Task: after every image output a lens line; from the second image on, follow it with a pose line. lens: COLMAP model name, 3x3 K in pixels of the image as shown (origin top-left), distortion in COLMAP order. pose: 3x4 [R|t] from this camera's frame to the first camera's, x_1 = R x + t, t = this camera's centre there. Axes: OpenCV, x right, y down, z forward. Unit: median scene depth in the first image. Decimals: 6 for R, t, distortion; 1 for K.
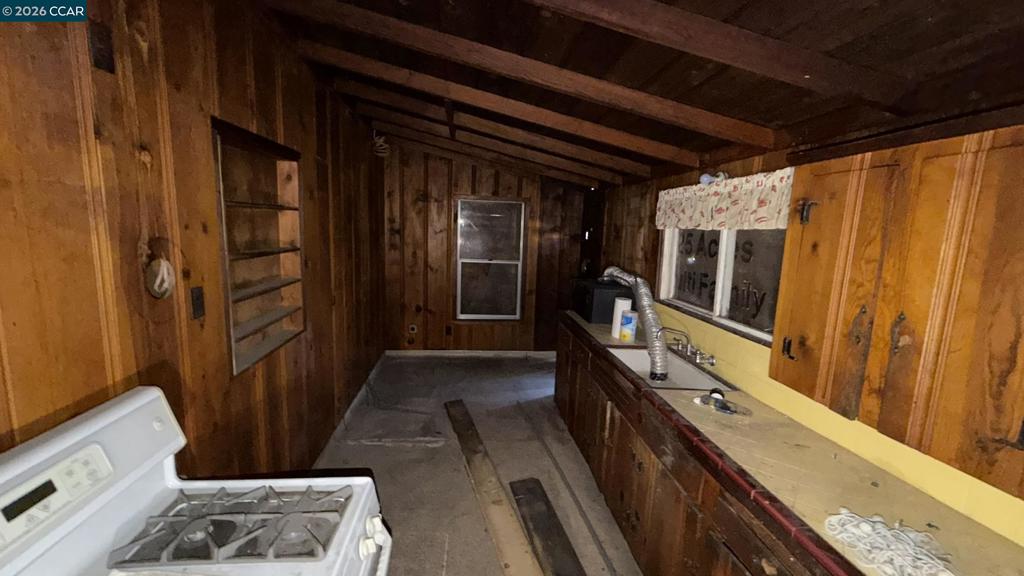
lens RADIAL K [[407.9, 0, 507.7], [0, 407.9, 287.1], [0, 0, 1]] dist [0.000668, 0.000114]
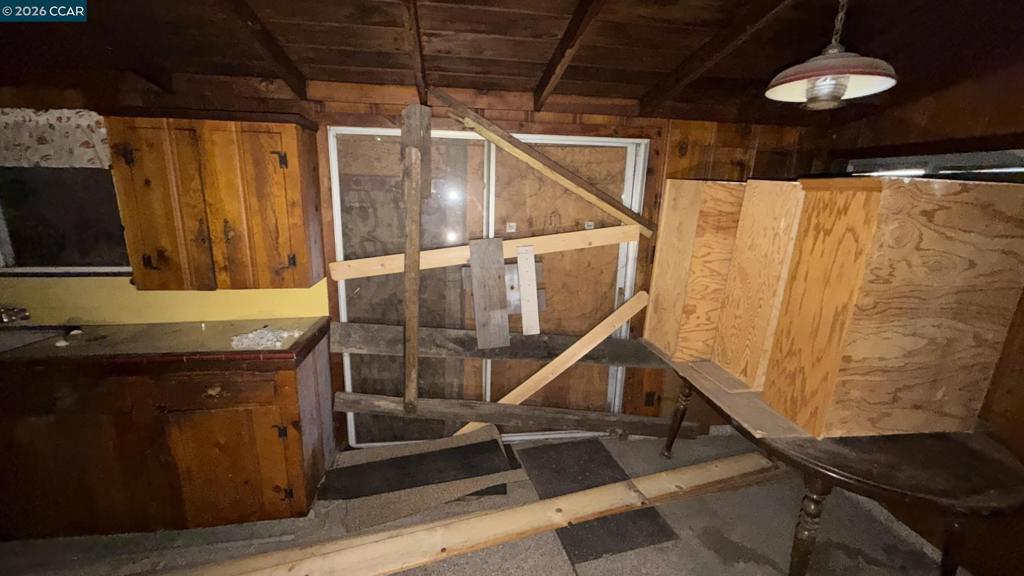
lens RADIAL K [[407.9, 0, 507.7], [0, 407.9, 287.1], [0, 0, 1]] dist [0.000668, 0.000114]
pose [[-0.023464, -0.262846, 0.964553, -0.694067], [0.120389, 0.957054, 0.263731, 0.020713], [-0.992449, 0.122310, 0.009187, -0.163923]]
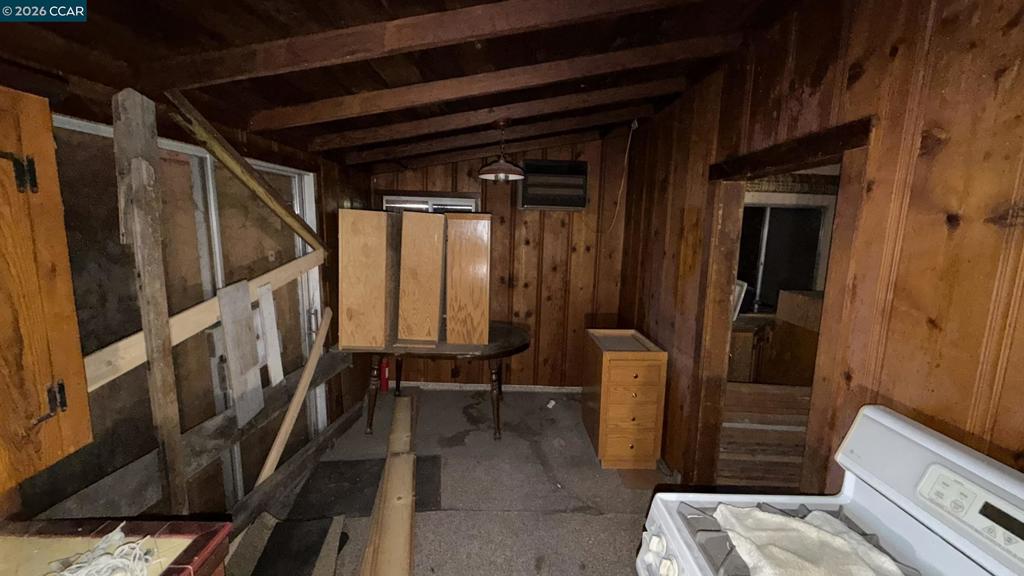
lens RADIAL K [[416.5, 0, 512.0], [0, 416.5, 288.0], [0, 0, 1]] dist [0.000801, -0.000030]
pose [[-0.995379, -0.069656, 0.066099, 0.030745], [-0.046052, 0.950292, 0.307936, -0.187596], [-0.084263, 0.303469, -0.949108, 1.170083]]
